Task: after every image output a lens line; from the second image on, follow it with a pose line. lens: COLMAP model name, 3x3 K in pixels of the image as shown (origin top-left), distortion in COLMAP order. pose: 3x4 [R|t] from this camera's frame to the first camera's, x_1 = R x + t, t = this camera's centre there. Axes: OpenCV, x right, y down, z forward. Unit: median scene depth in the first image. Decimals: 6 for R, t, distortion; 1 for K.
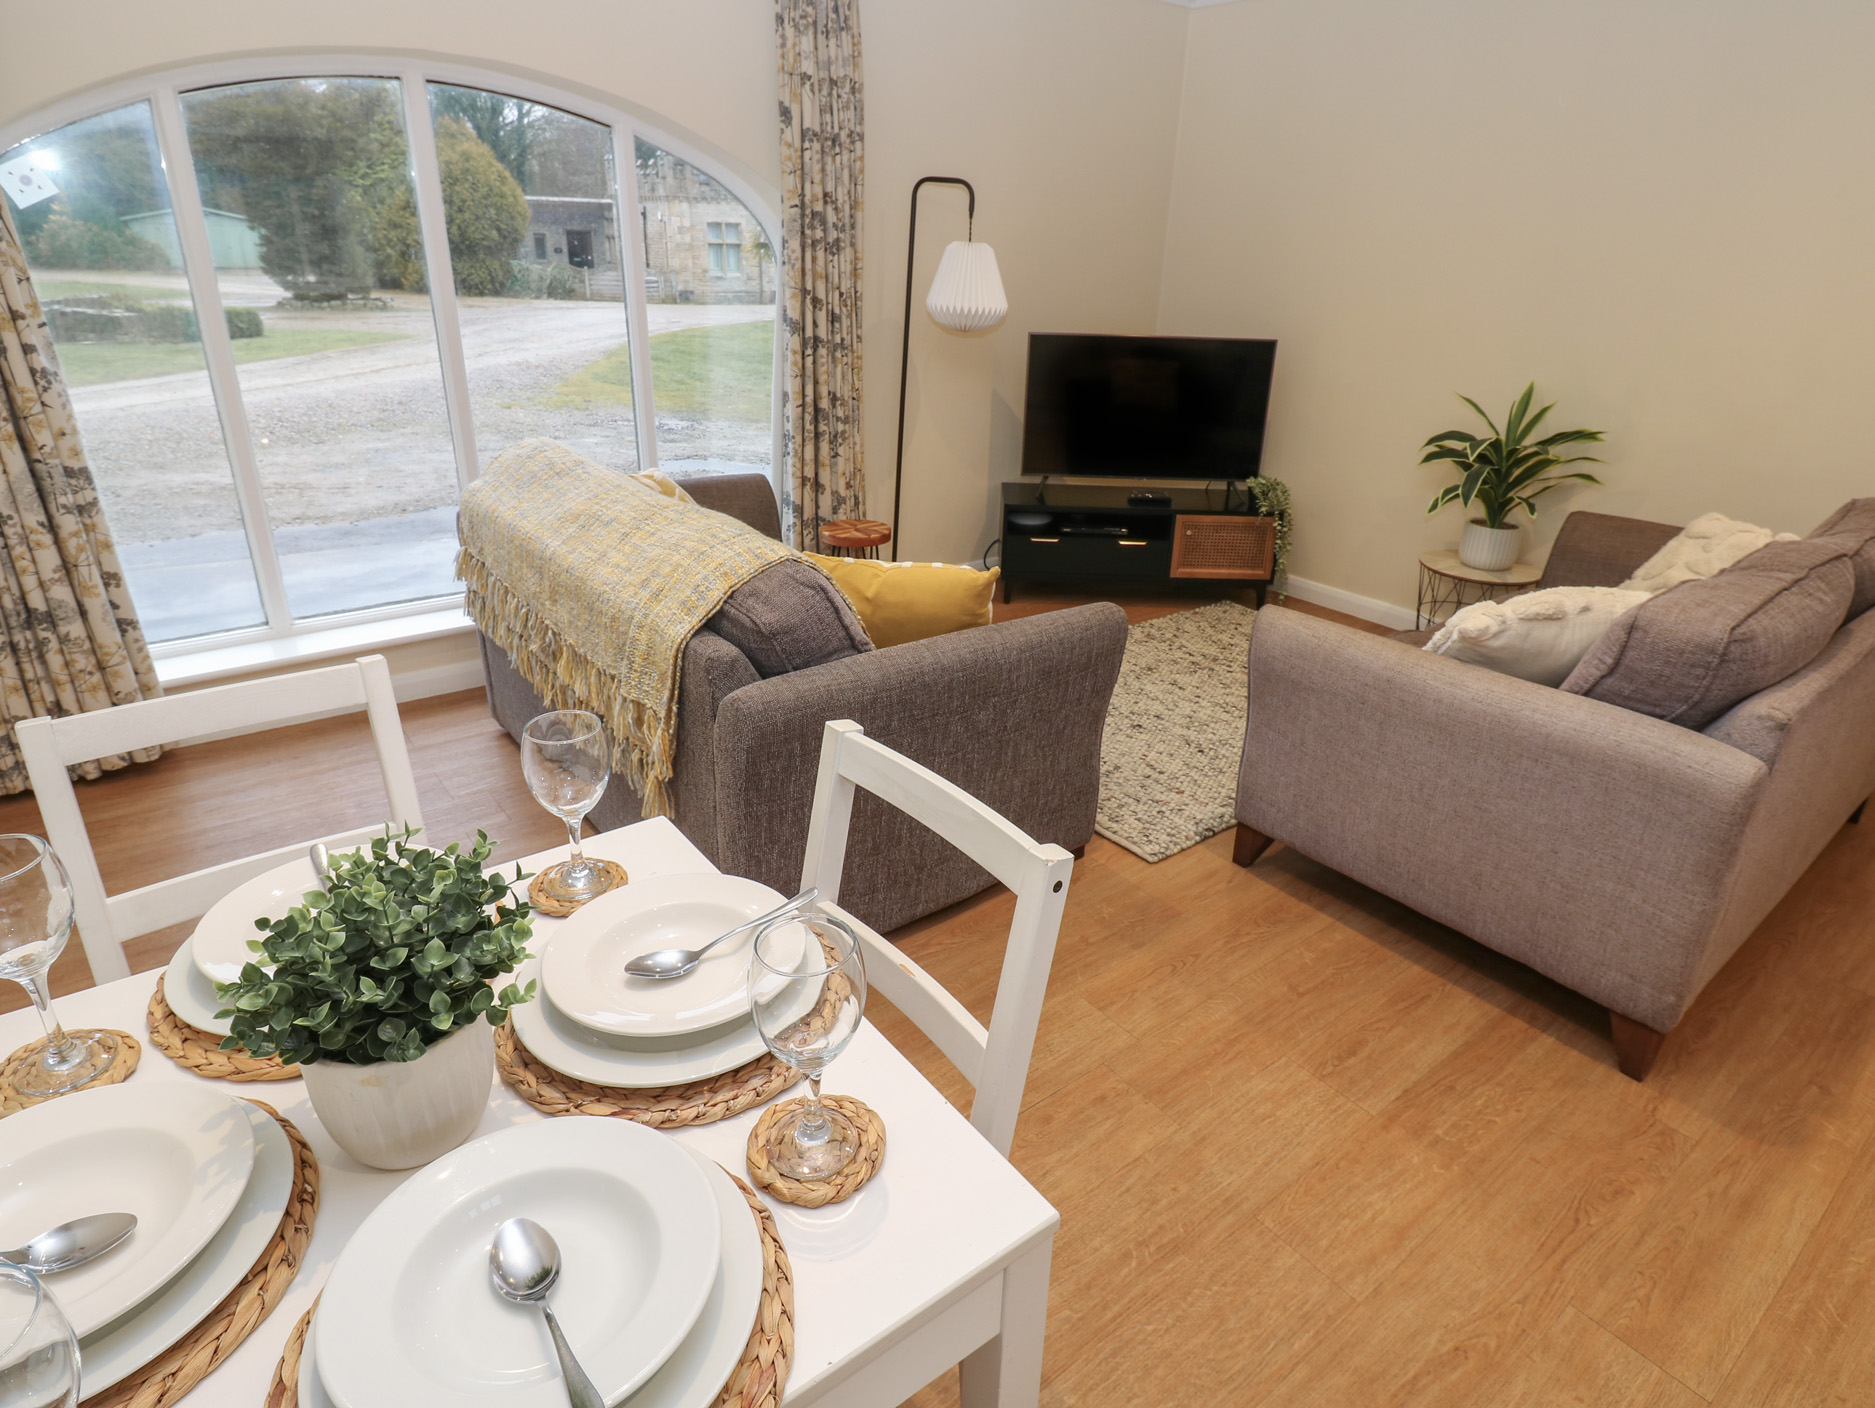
lens RADIAL K [[1046.7, 0, 954.6], [0, 1046.7, 674.2], [0, 0, 1]] dist [0.003592, -0.014763]
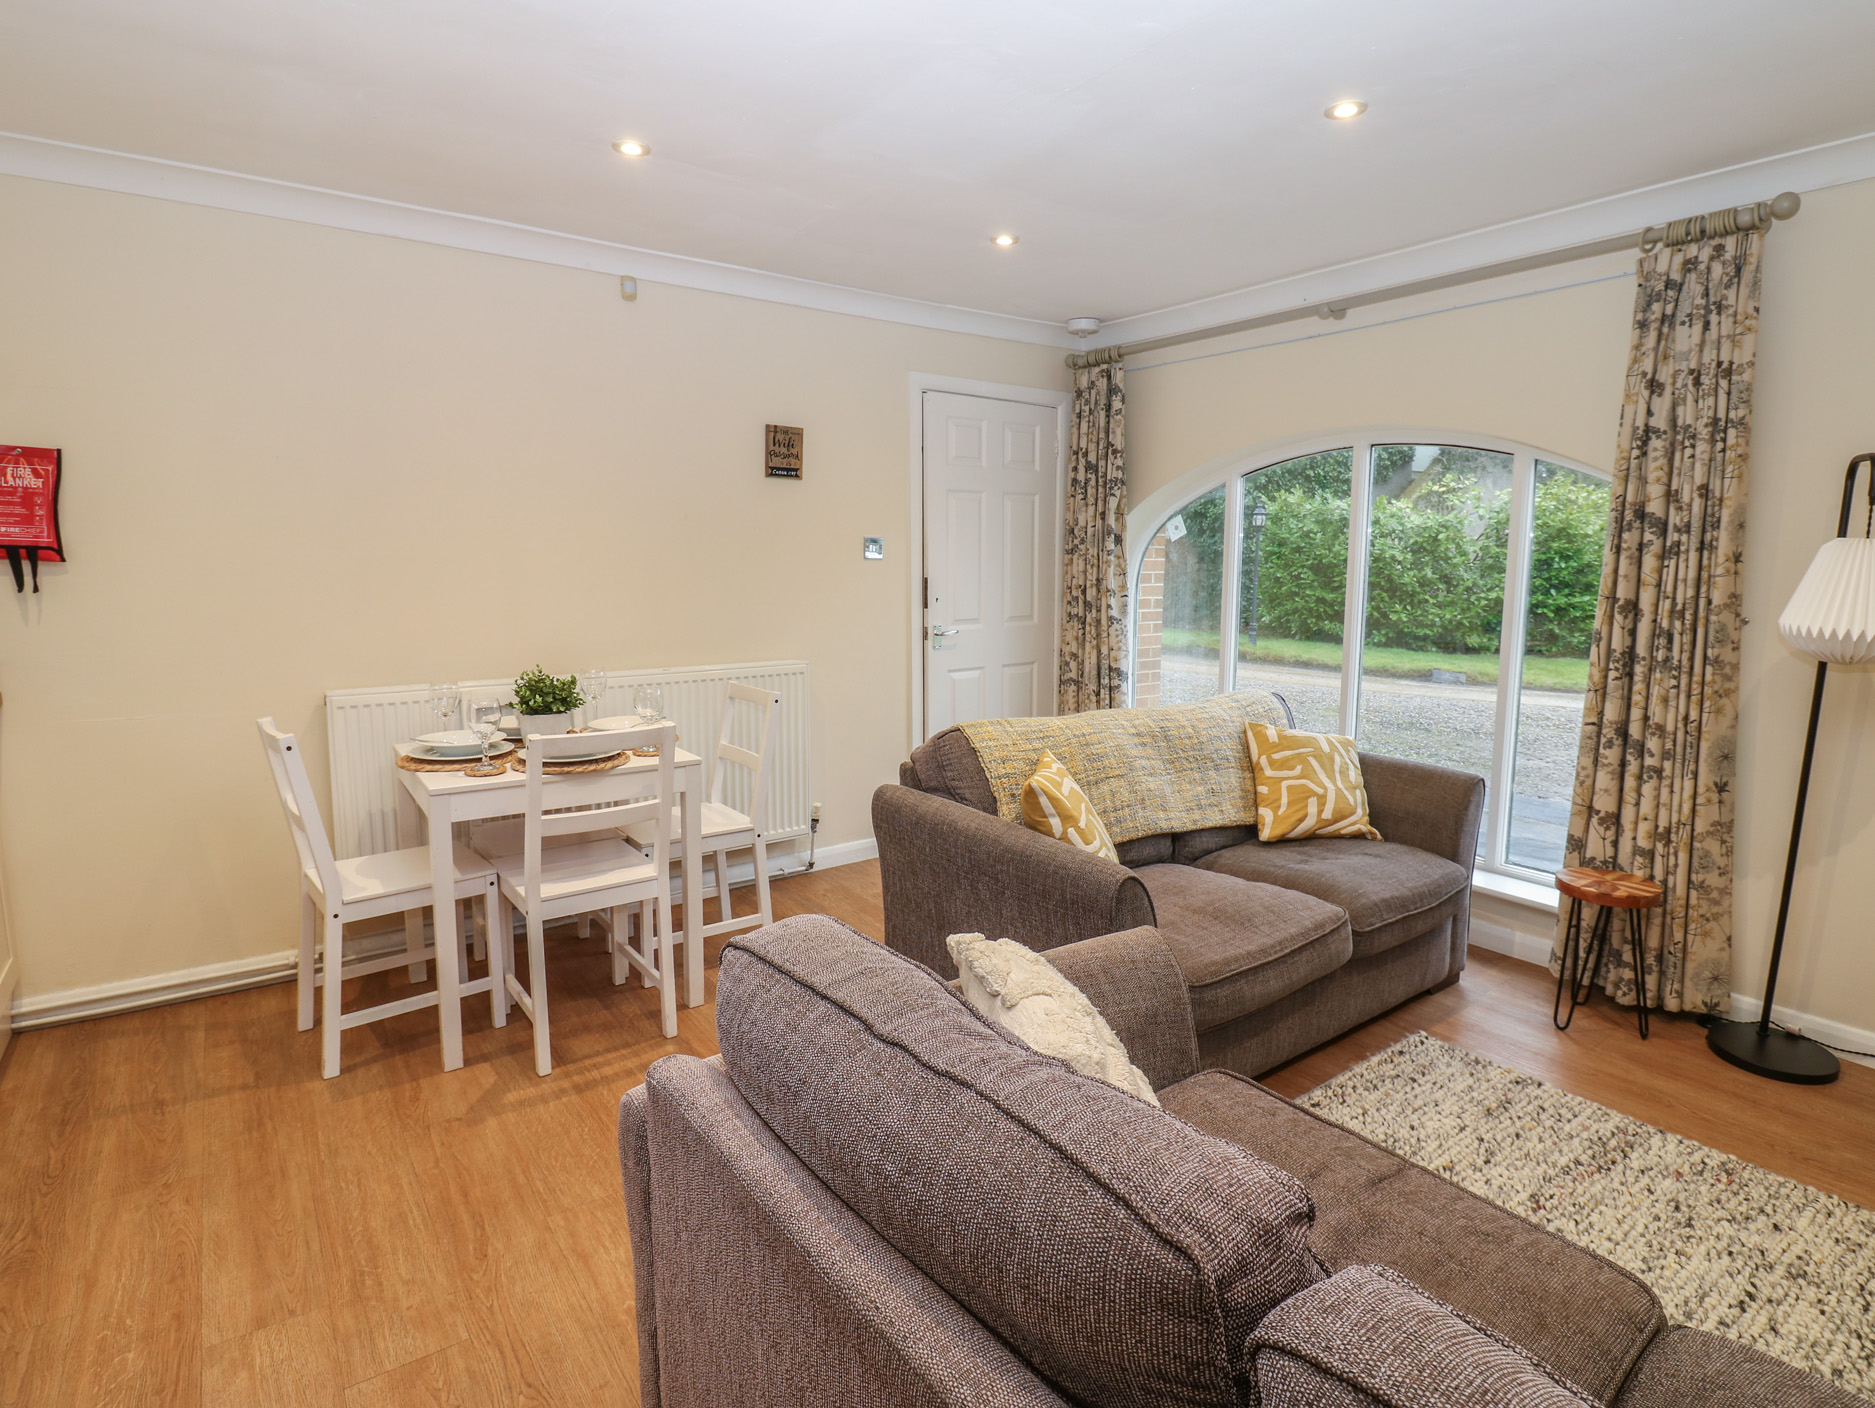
lens RADIAL K [[985.7, 0, 941.3], [0, 985.7, 678.9], [0, 0, 1]] dist [0.001852, -0.014190]
pose [[-0.031350, 0.091284, -0.995331, 0.675654], [-0.392396, 0.914746, 0.096253, -0.160044], [0.919262, 0.393581, 0.007142, 0.492881]]
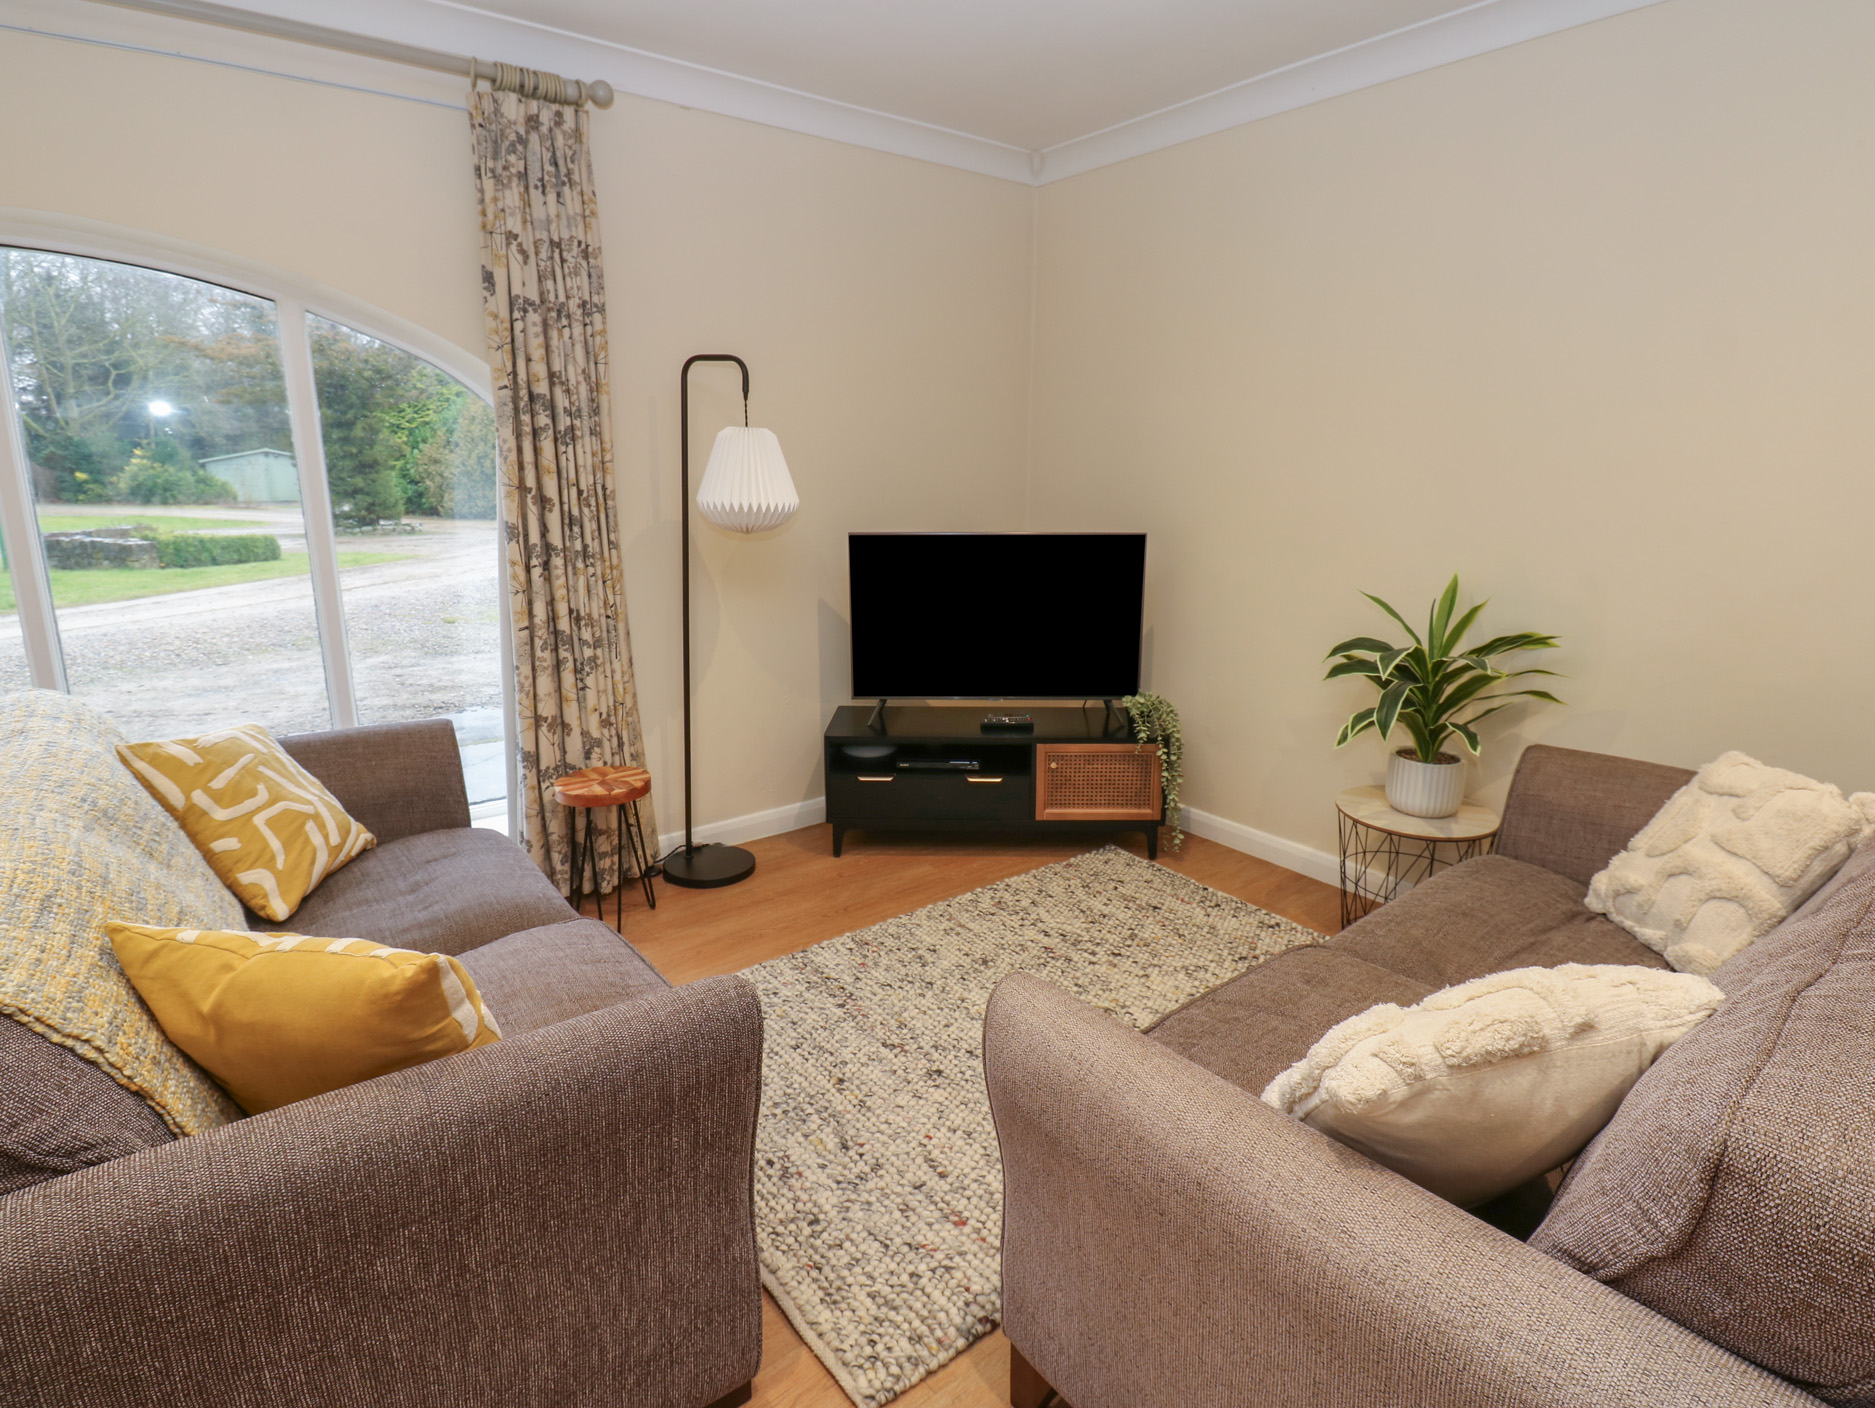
lens RADIAL K [[985.7, 0, 941.3], [0, 985.7, 678.9], [0, 0, 1]] dist [0.001852, -0.014190]
pose [[0.999639, -0.025936, -0.006986, 0.170355], [0.024316, 0.984296, -0.174846, -0.082810], [0.011411, 0.174613, 0.984571, 0.283666]]
